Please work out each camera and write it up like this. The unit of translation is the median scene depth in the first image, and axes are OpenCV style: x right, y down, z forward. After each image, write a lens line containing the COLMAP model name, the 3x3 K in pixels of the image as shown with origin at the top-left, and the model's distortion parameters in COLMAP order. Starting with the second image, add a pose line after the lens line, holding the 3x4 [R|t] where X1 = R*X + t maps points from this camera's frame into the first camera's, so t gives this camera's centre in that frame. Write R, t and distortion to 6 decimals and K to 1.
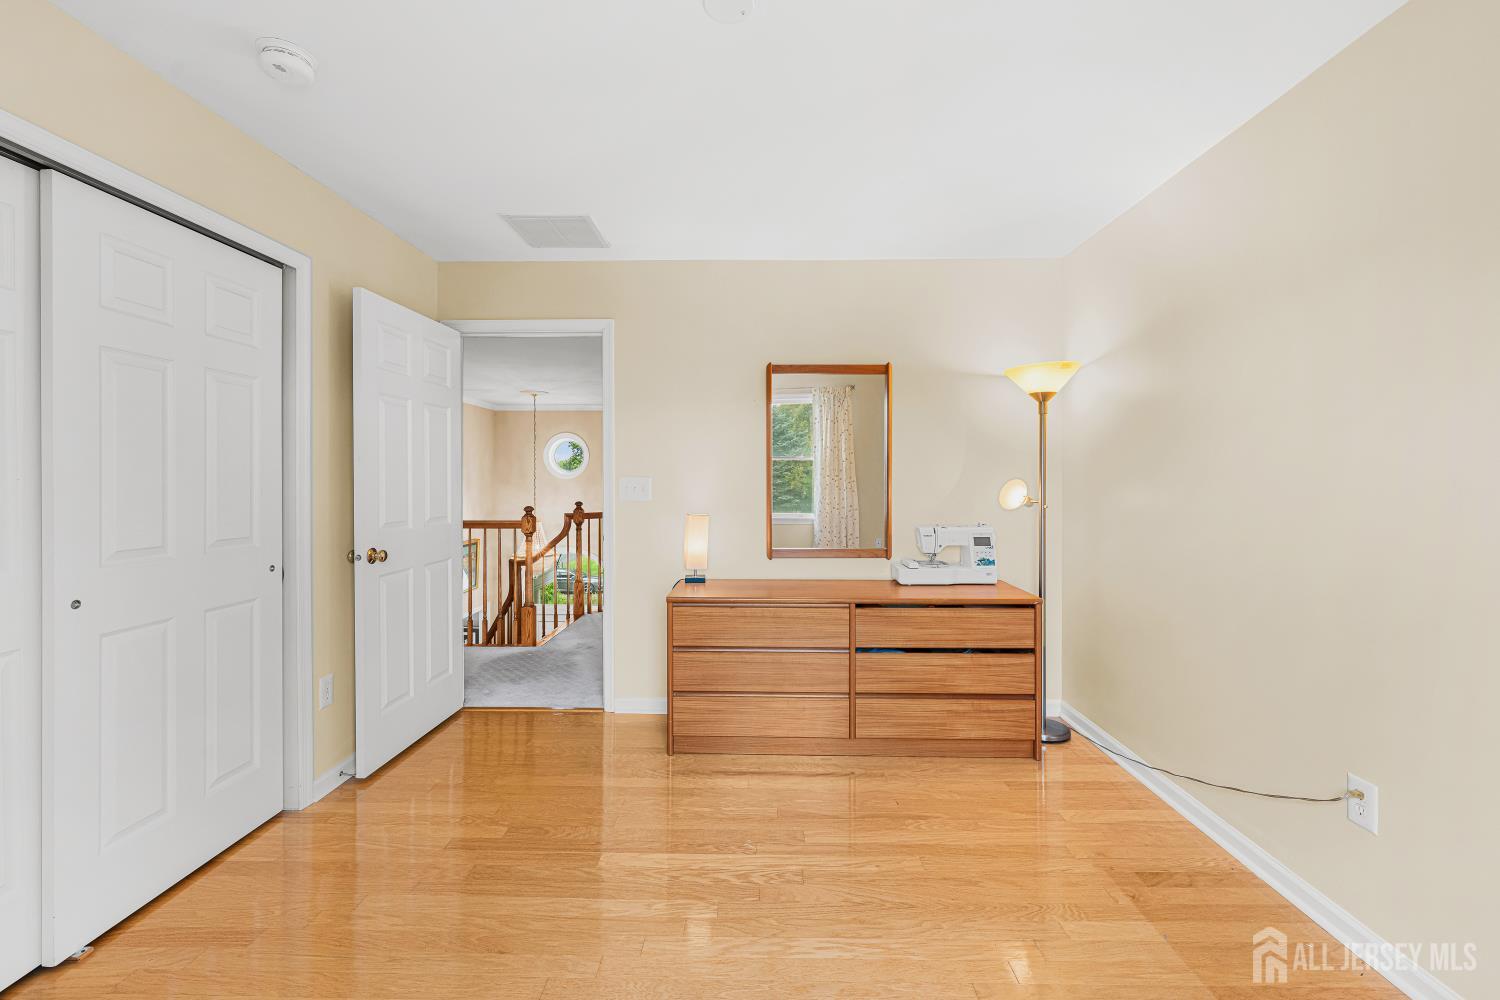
lens RADIAL K [[626.3, 0, 748.4], [0, 626.3, 482.9], [0, 0, 1]] dist [-0.000654, -0.000144]
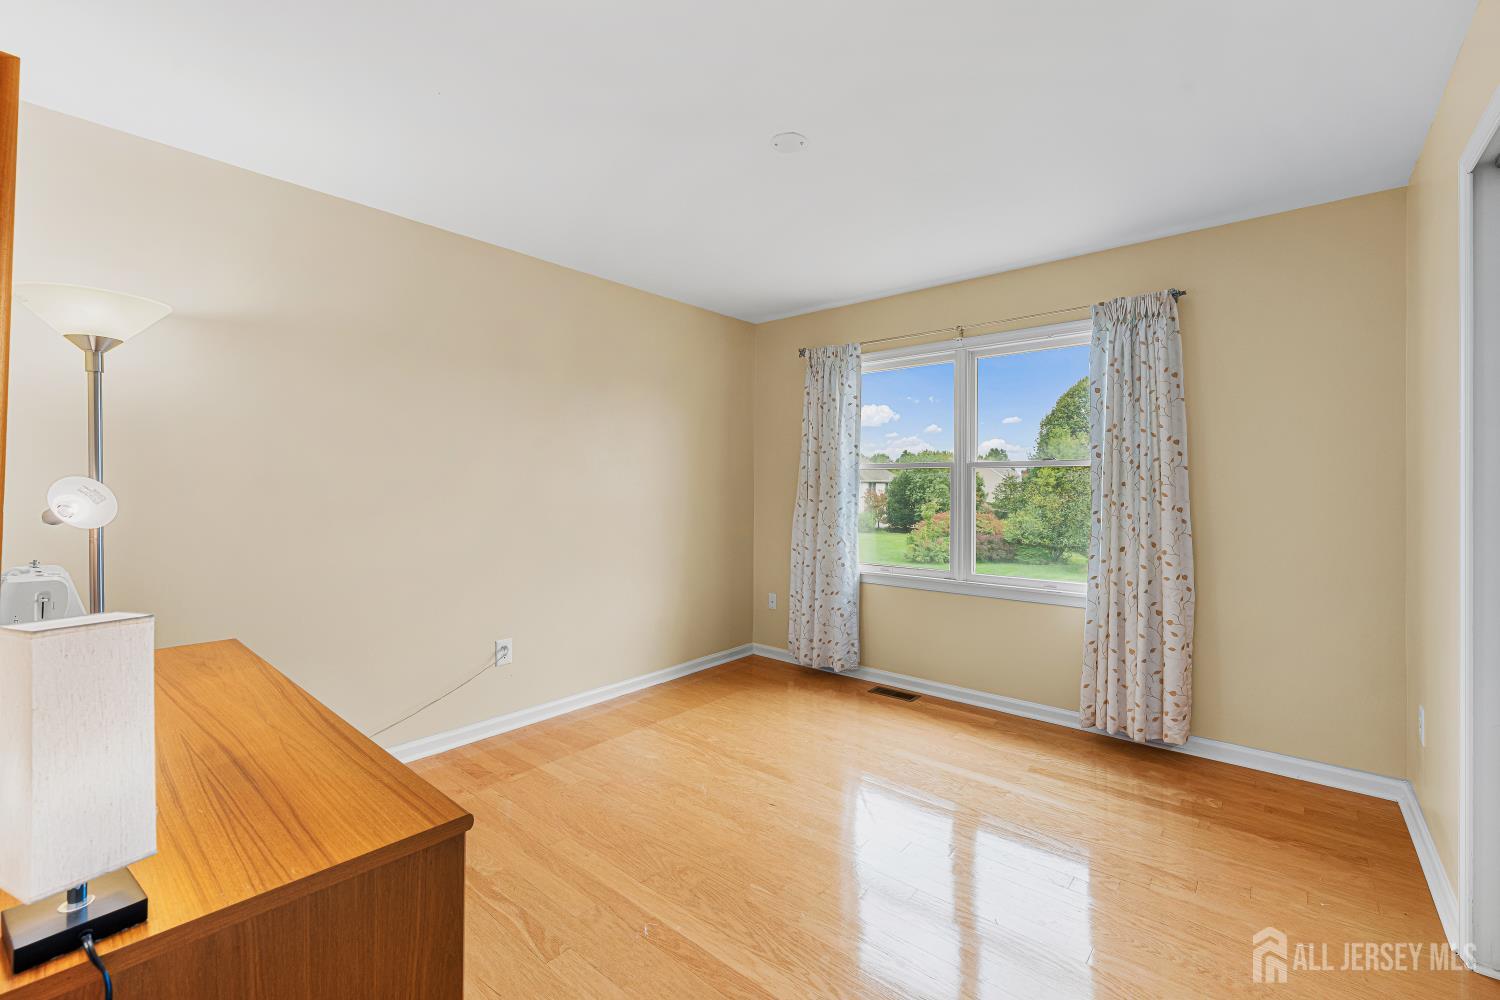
lens RADIAL K [[626.3, 0, 748.4], [0, 626.3, 482.9], [0, 0, 1]] dist [-0.000654, -0.000144]
pose [[-0.773916, 0.002270, 0.633285, -0.662022], [0.000420, 0.999995, -0.003071, 0.004118], [-0.633289, -0.002111, -0.773913, 1.662245]]
